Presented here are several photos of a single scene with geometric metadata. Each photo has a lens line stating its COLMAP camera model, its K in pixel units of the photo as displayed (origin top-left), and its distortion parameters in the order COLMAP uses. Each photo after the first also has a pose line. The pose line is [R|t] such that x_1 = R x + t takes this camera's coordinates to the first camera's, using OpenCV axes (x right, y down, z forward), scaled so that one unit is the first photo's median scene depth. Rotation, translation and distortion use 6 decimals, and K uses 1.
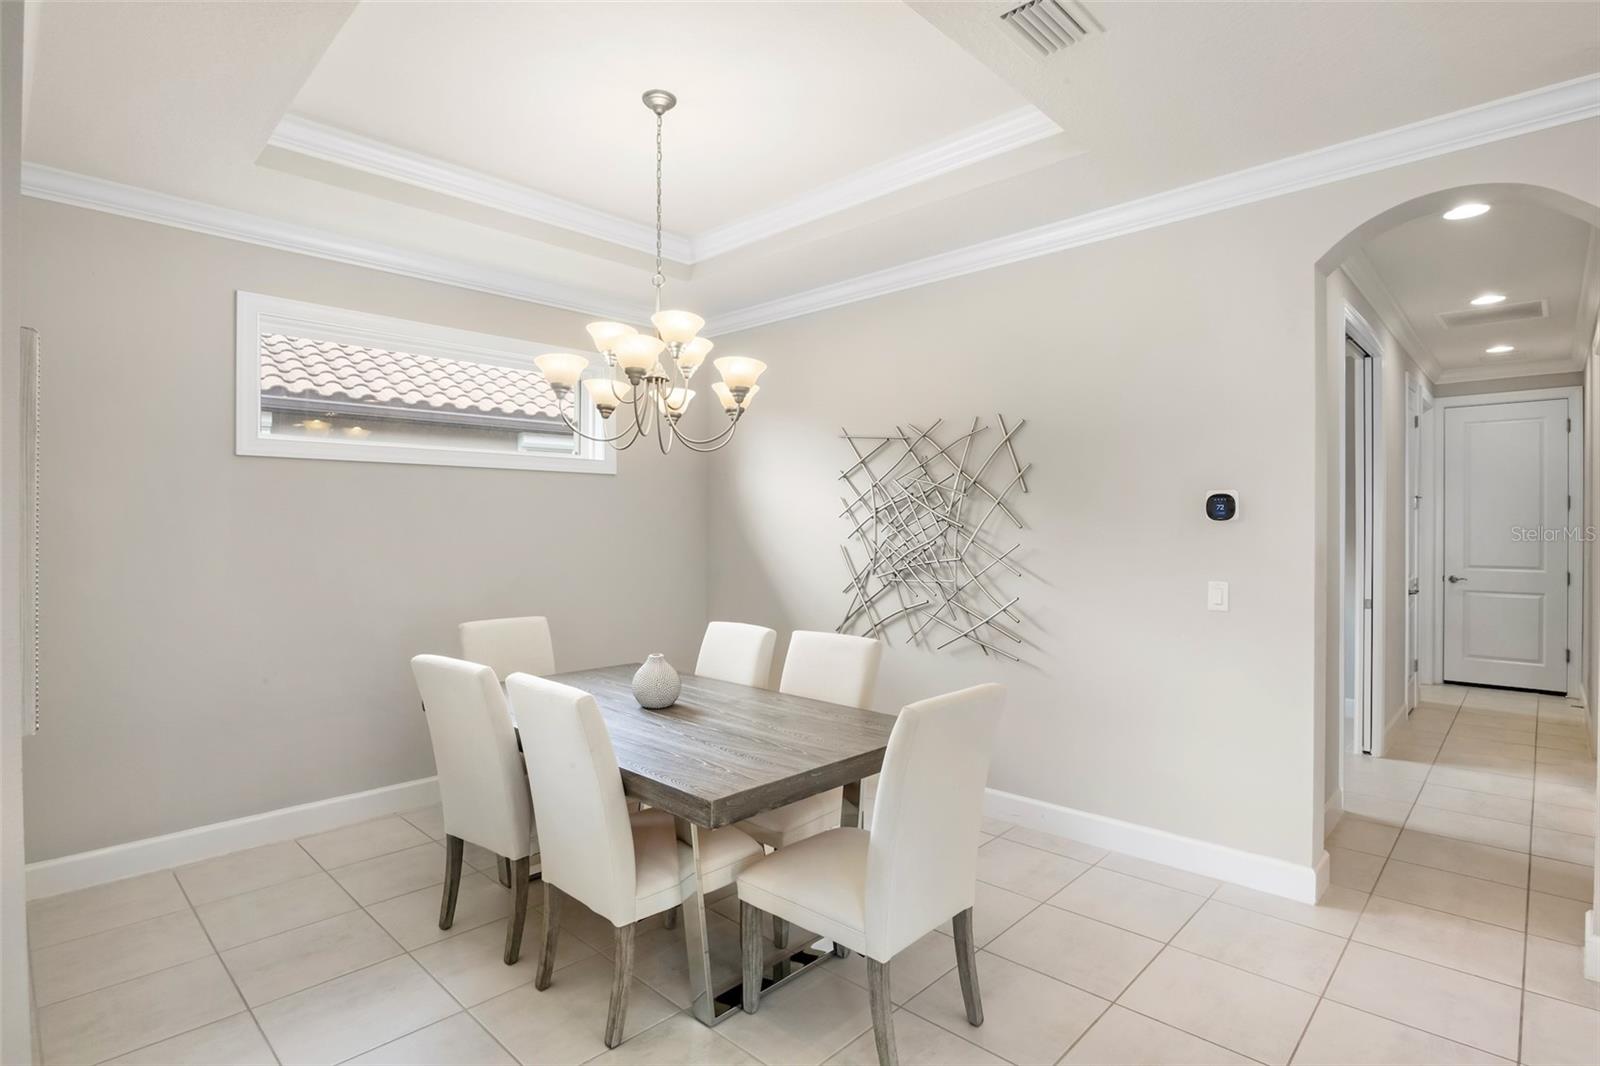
lens RADIAL K [[809.1, 0, 776.6], [0, 809.1, 526.3], [0, 0, 1]] dist [-0.023532, 0.000170]
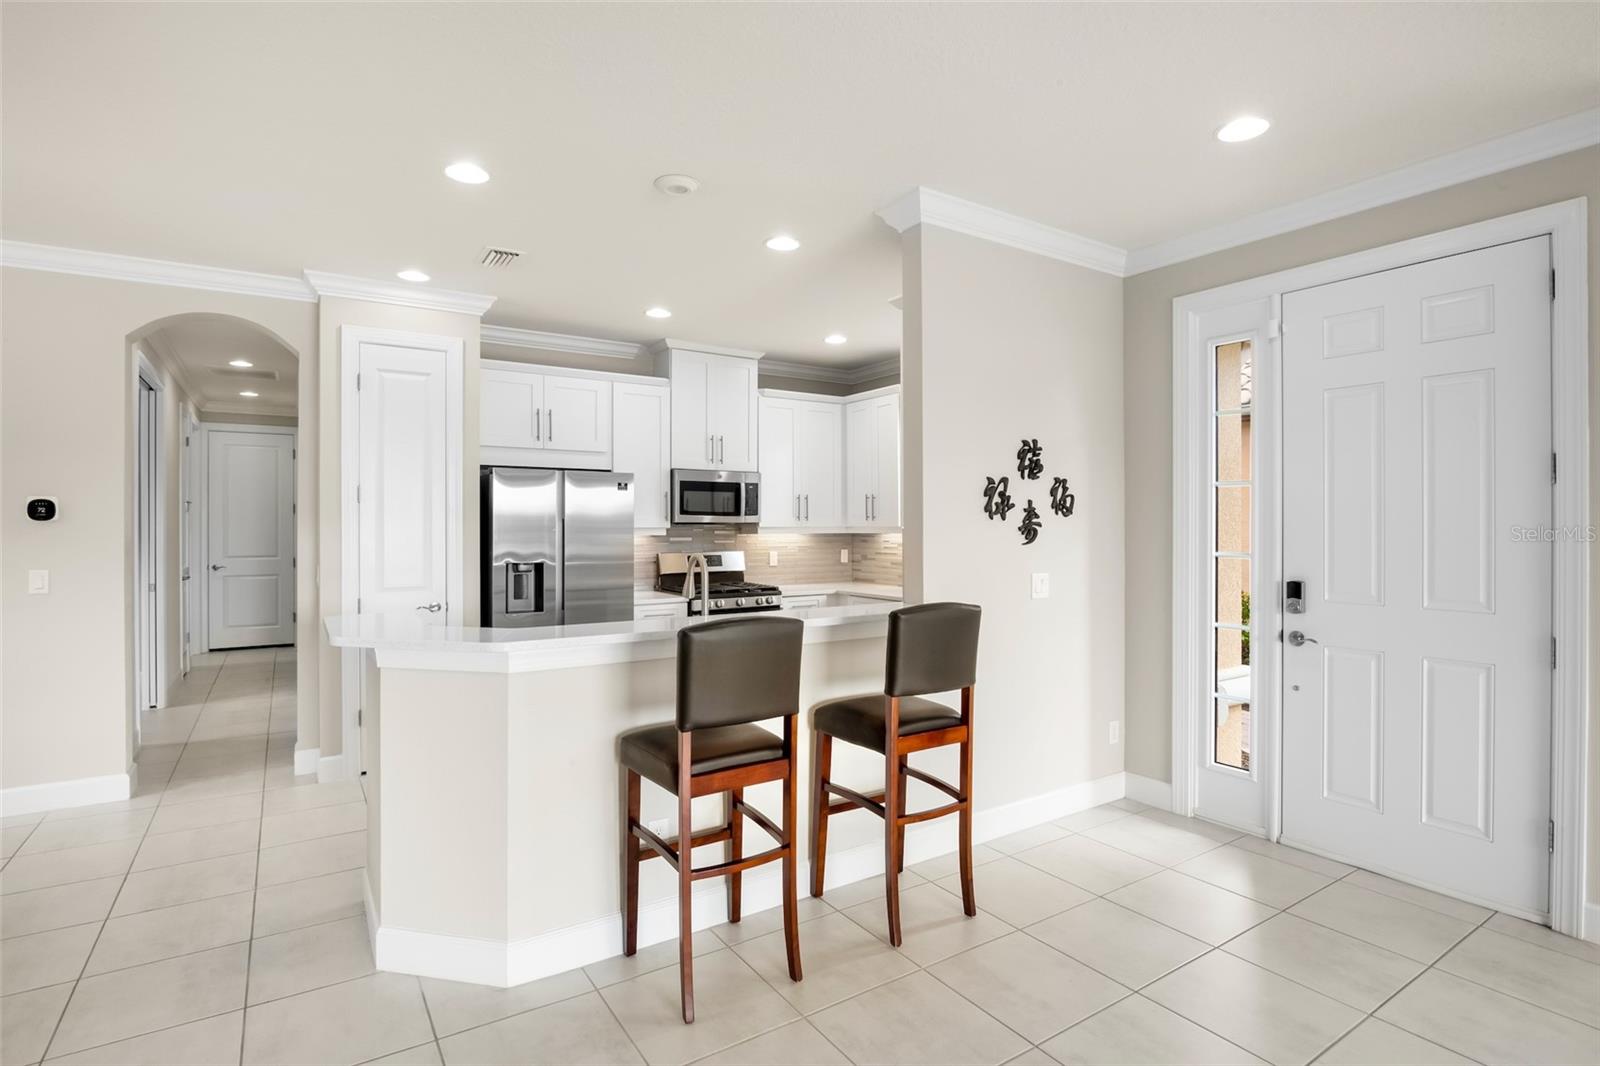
lens RADIAL K [[790.0, 0, 791.7], [0, 790.0, 525.8], [0, 0, 1]] dist [-0.022003, 0.001204]
pose [[0.224975, -0.002812, 0.974360, -0.251417], [0.003094, 0.999993, 0.002172, 0.001265], [-0.974360, 0.002526, 0.224982, -0.283883]]
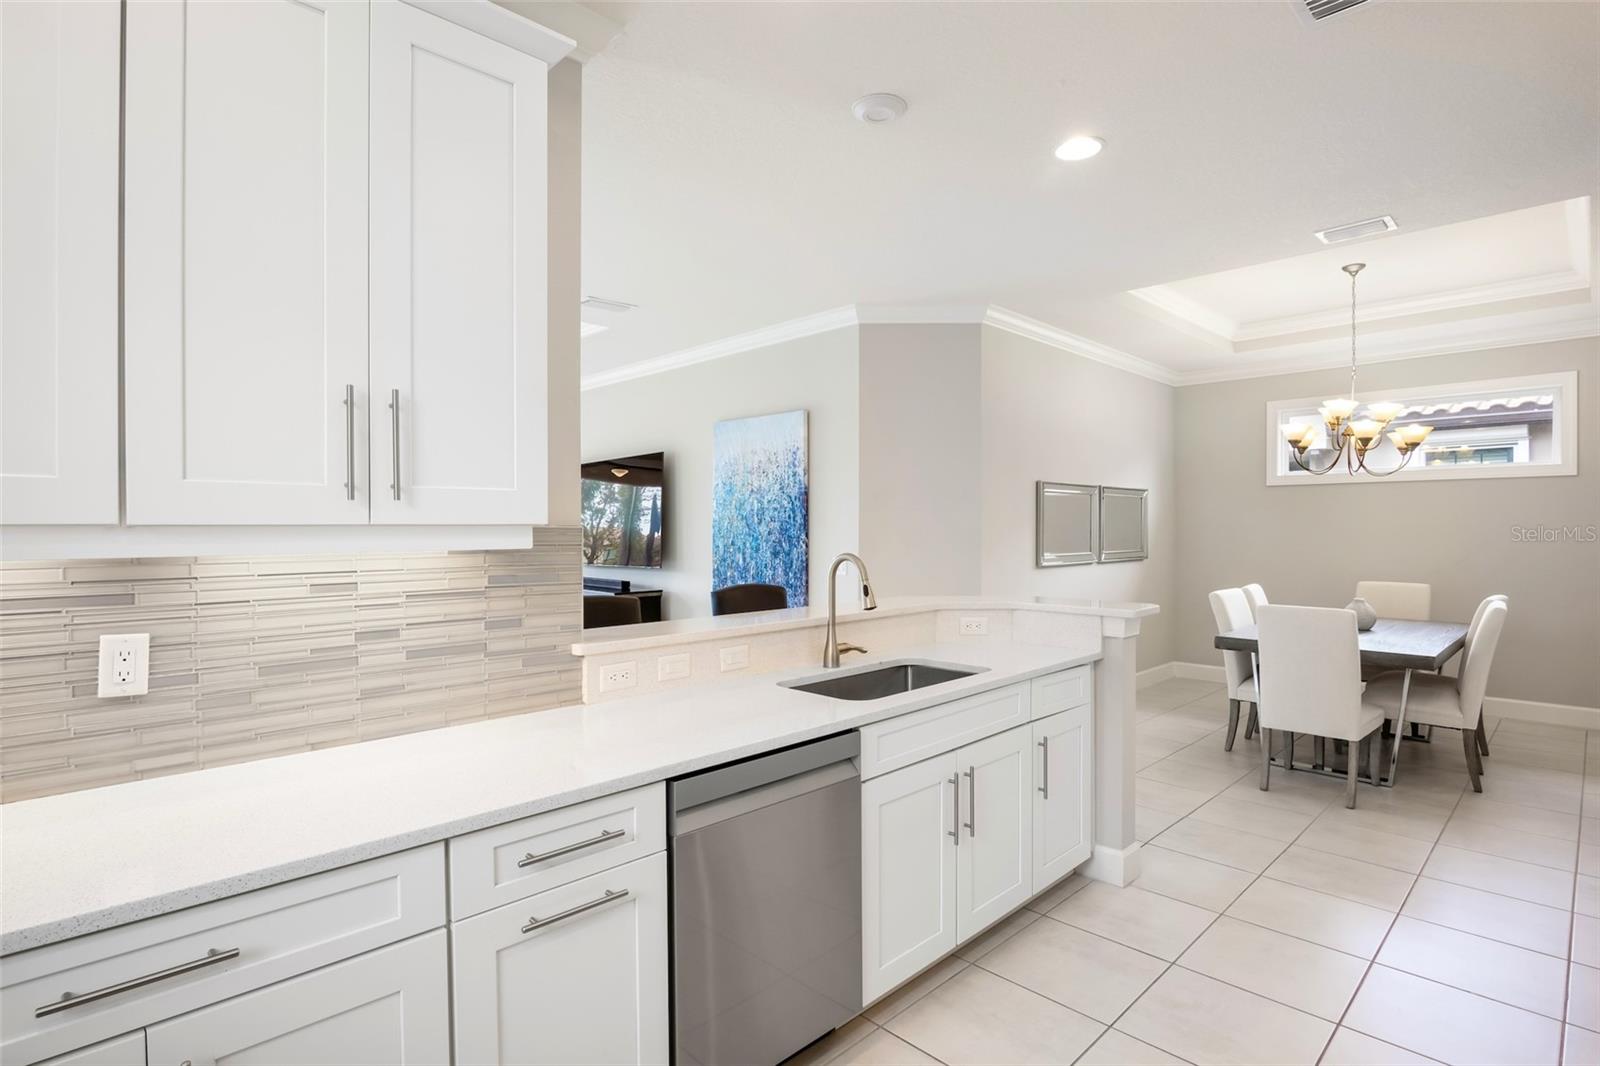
lens RADIAL K [[791.9, 0, 839.5], [0, 791.9, 535.5], [0, 0, 1]] dist [-0.021639, -0.000094]
pose [[-0.002692, 0.011777, -0.999927, 0.999388], [0.000155, 0.999931, 0.011777, 0.006381], [0.999996, -0.000123, -0.002694, -0.046603]]
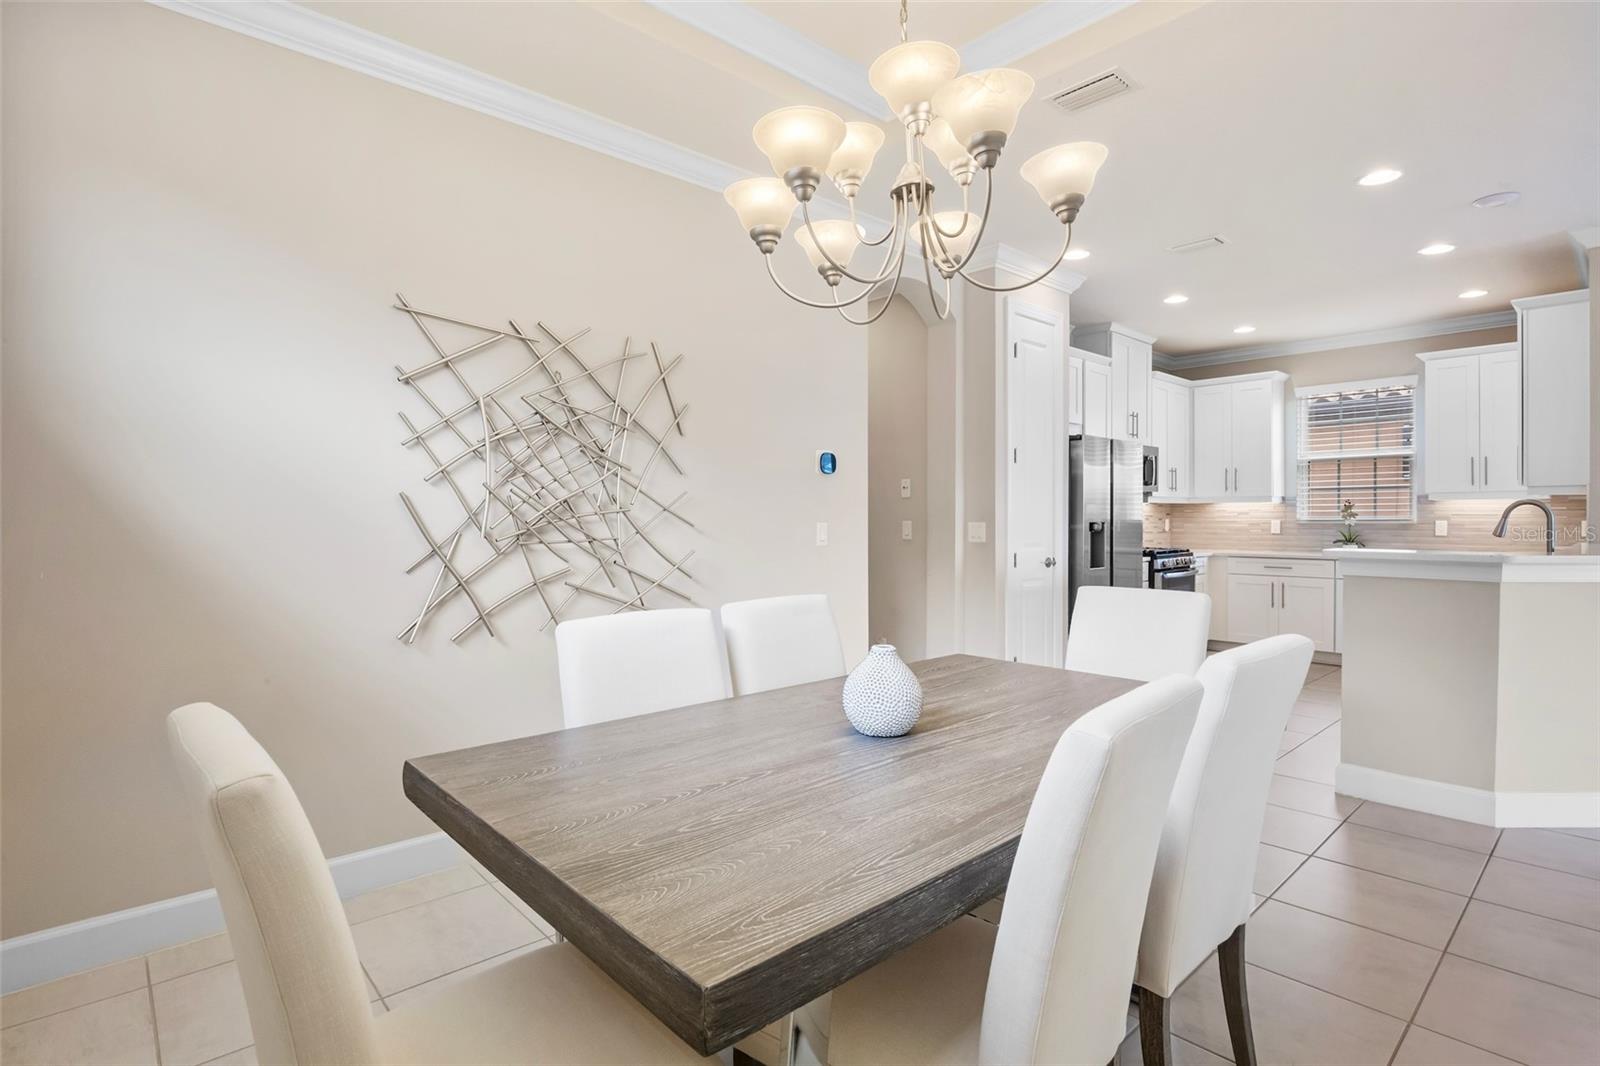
lens RADIAL K [[790.0, 0, 791.7], [0, 790.0, 525.8], [0, 0, 1]] dist [-0.022003, 0.001204]
pose [[0.067331, -0.014530, 0.997625, -0.491125], [0.003001, 0.999892, 0.014361, 0.040353], [-0.997726, 0.002027, 0.067367, 0.696635]]
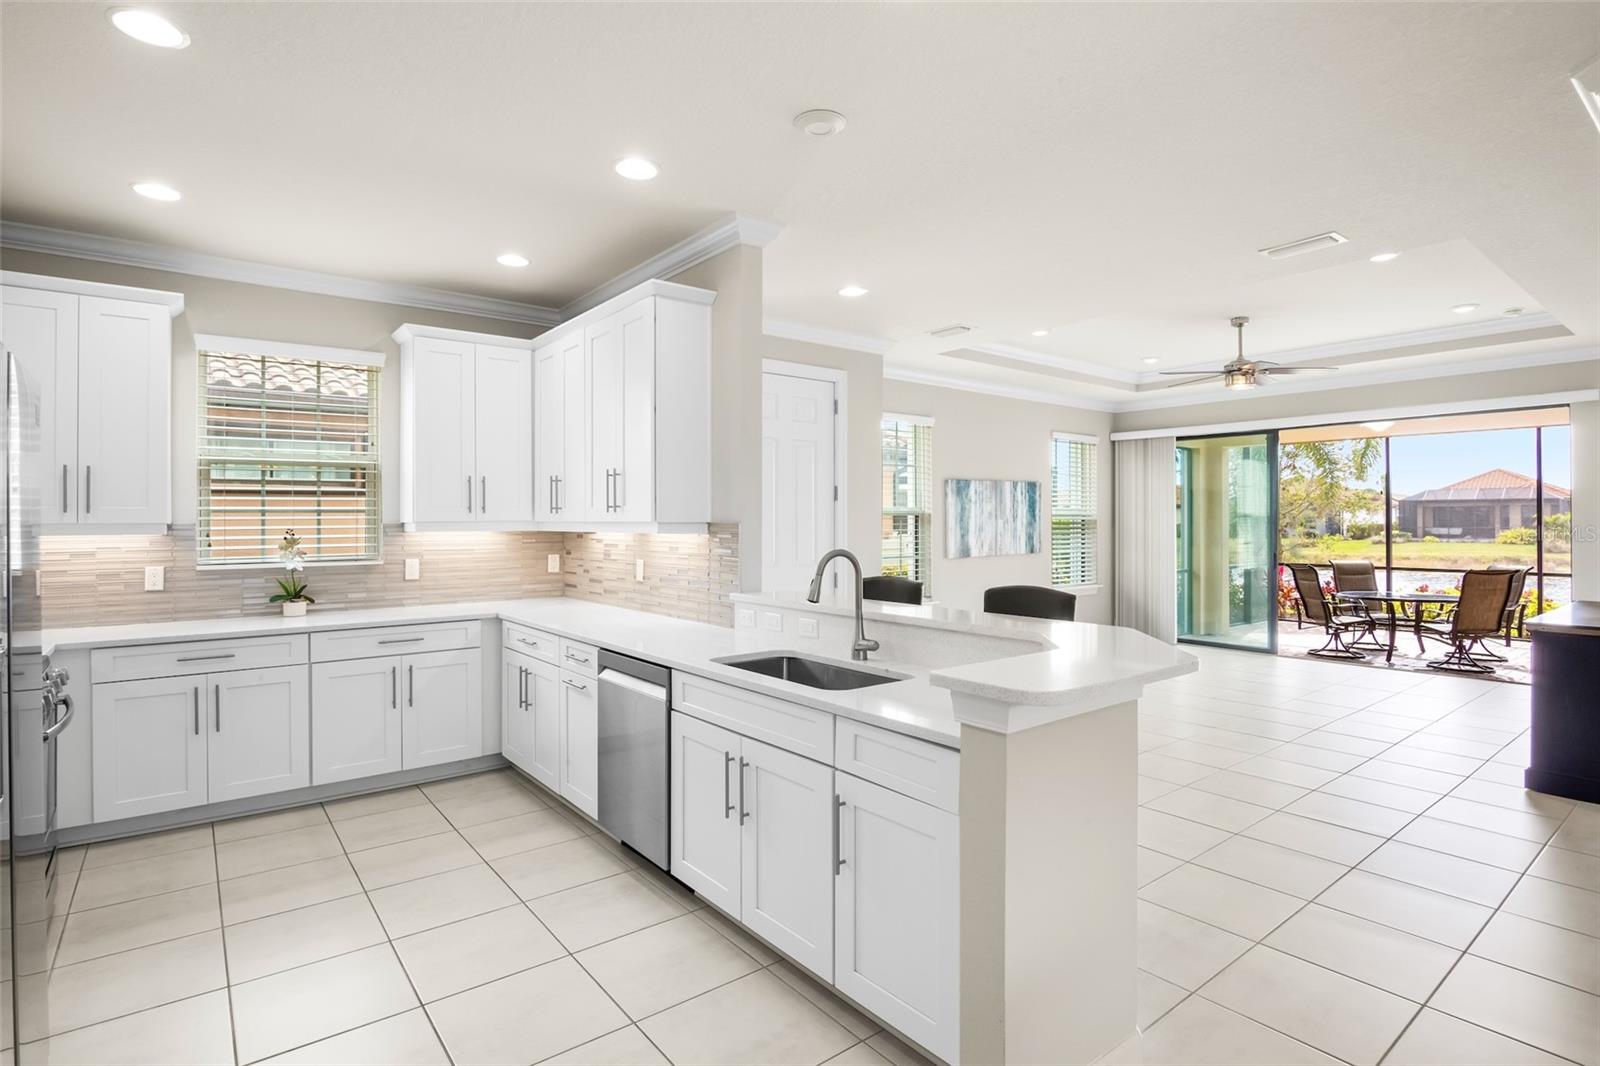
lens RADIAL K [[795.3, 0, 794.2], [0, 795.3, 514.9], [0, 0, 1]] dist [-0.021150, -0.000220]
pose [[-0.990273, 0.002018, 0.139122, 0.353937], [0.001251, 0.999984, -0.005602, 0.002558], [-0.139131, -0.005373, -0.990259, 0.586217]]
